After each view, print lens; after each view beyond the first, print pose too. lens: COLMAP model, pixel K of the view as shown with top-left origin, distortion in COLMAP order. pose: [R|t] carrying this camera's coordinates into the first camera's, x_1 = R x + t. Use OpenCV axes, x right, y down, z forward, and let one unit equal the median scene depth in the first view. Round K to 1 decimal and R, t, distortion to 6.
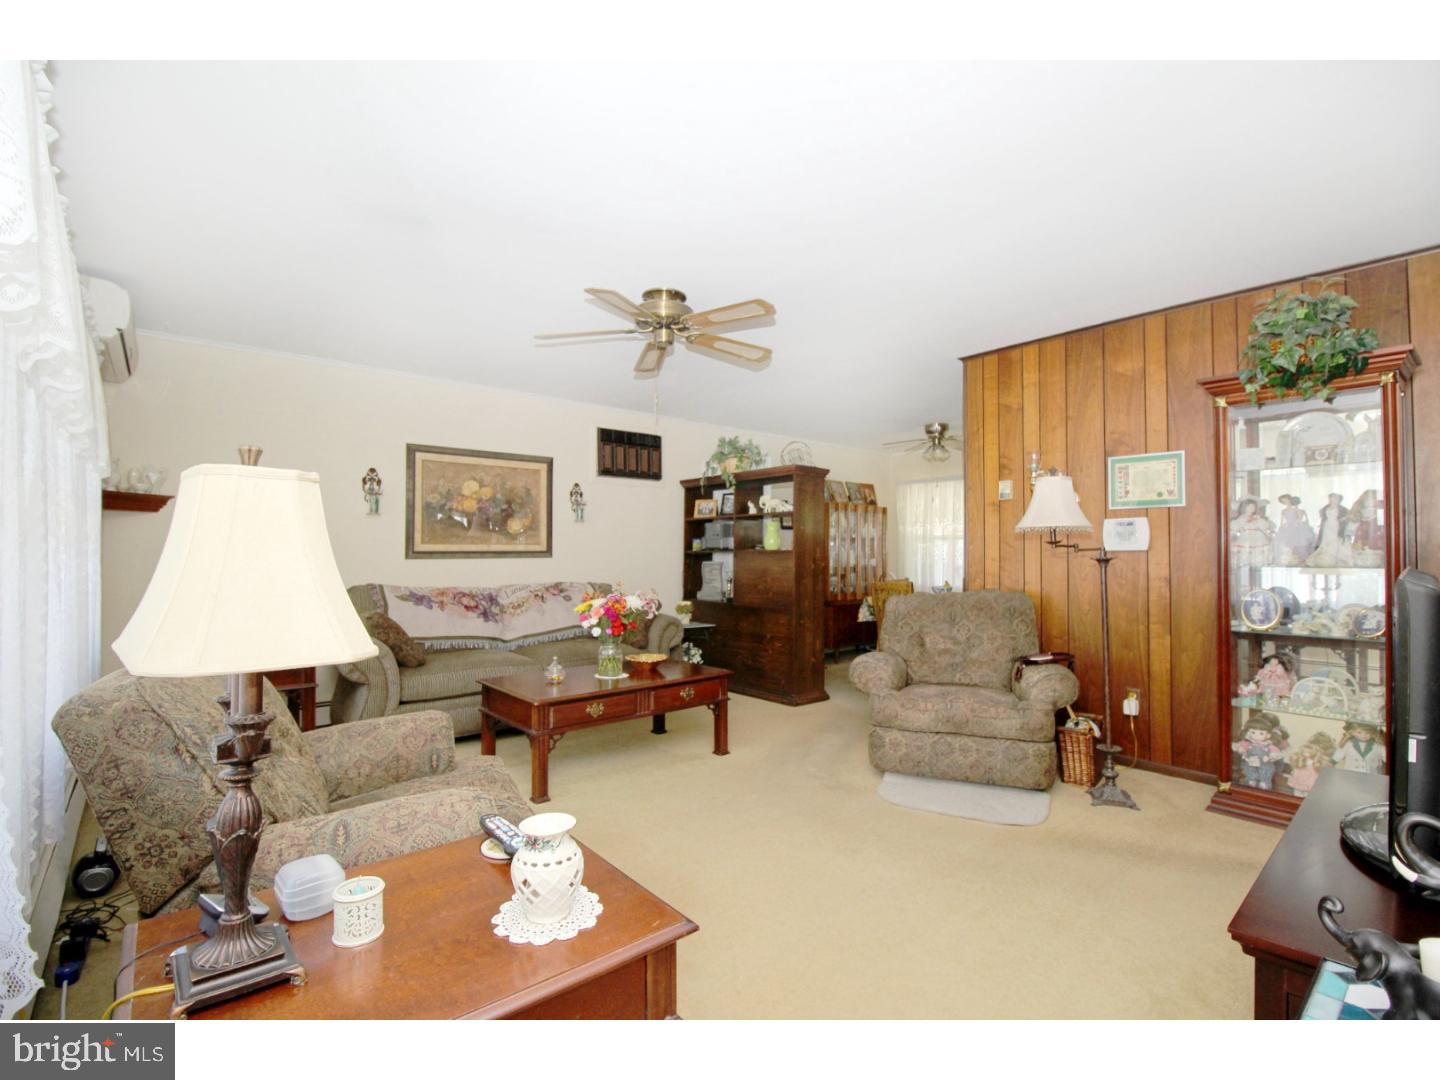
lens RADIAL K [[657.1, 0, 720.0], [0, 657.1, 540.0], [0, 0, 1]] dist [-0.000402, -0.000193]
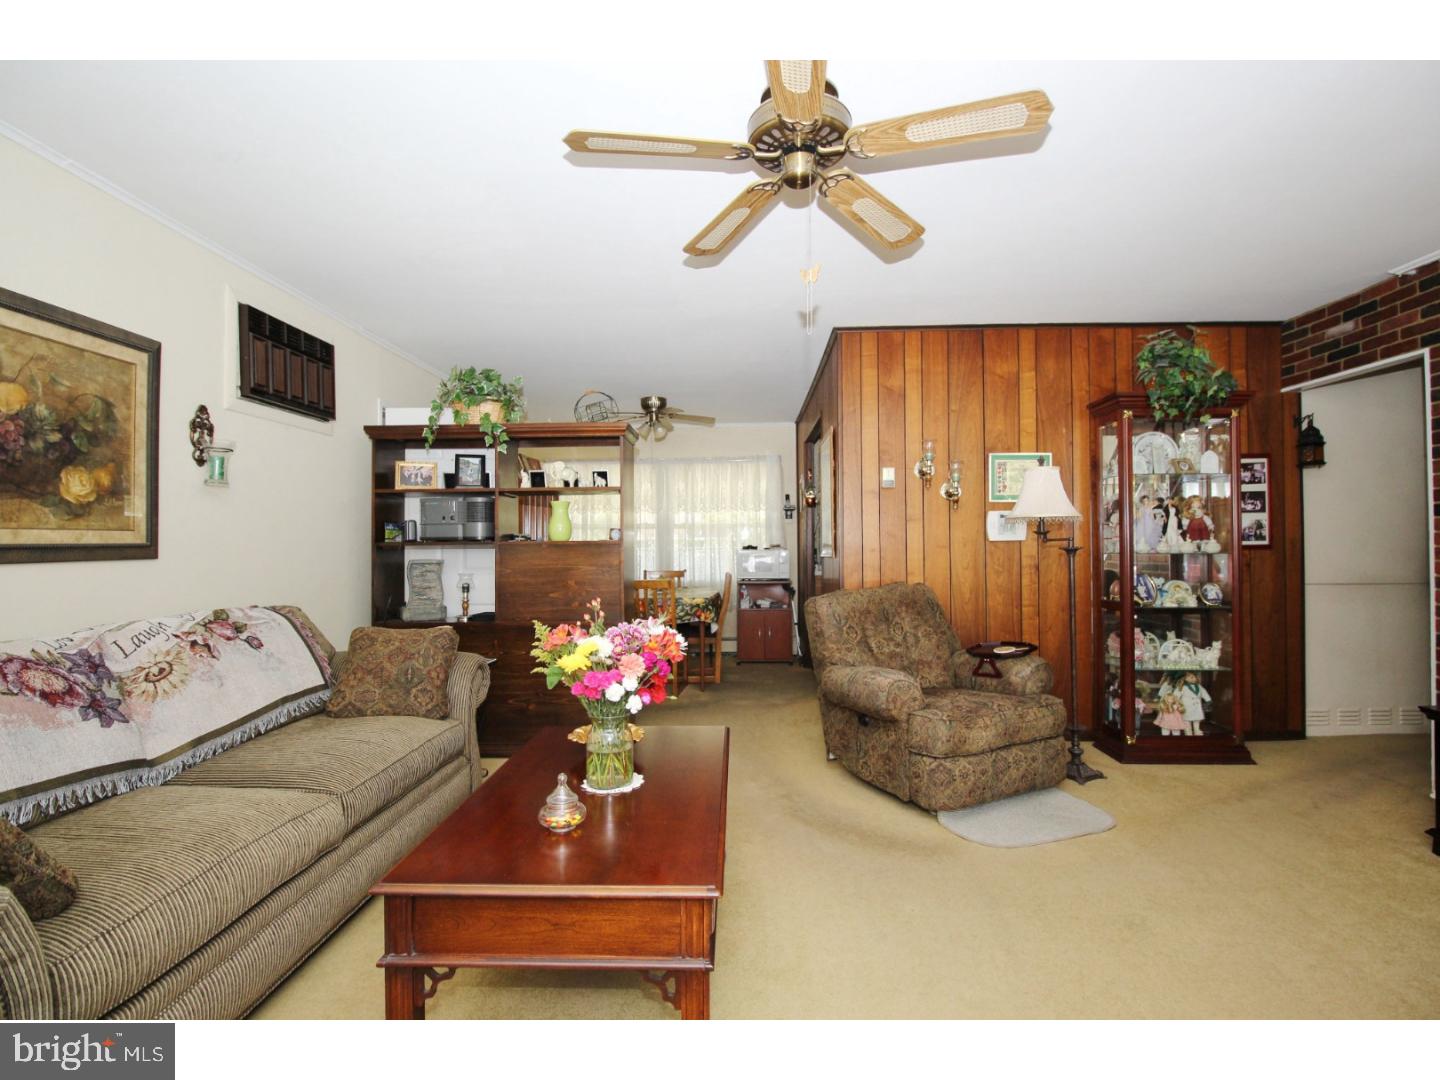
lens RADIAL K [[677.2, 0, 720.0], [0, 677.2, 540.0], [0, 0, 1]] dist [0.001181, -0.014057]
pose [[0.675244, -0.000965, 0.737594, -0.394717], [-0.009251, 0.999909, 0.009777, 0.006386], [-0.737537, -0.013426, 0.675174, 0.451692]]
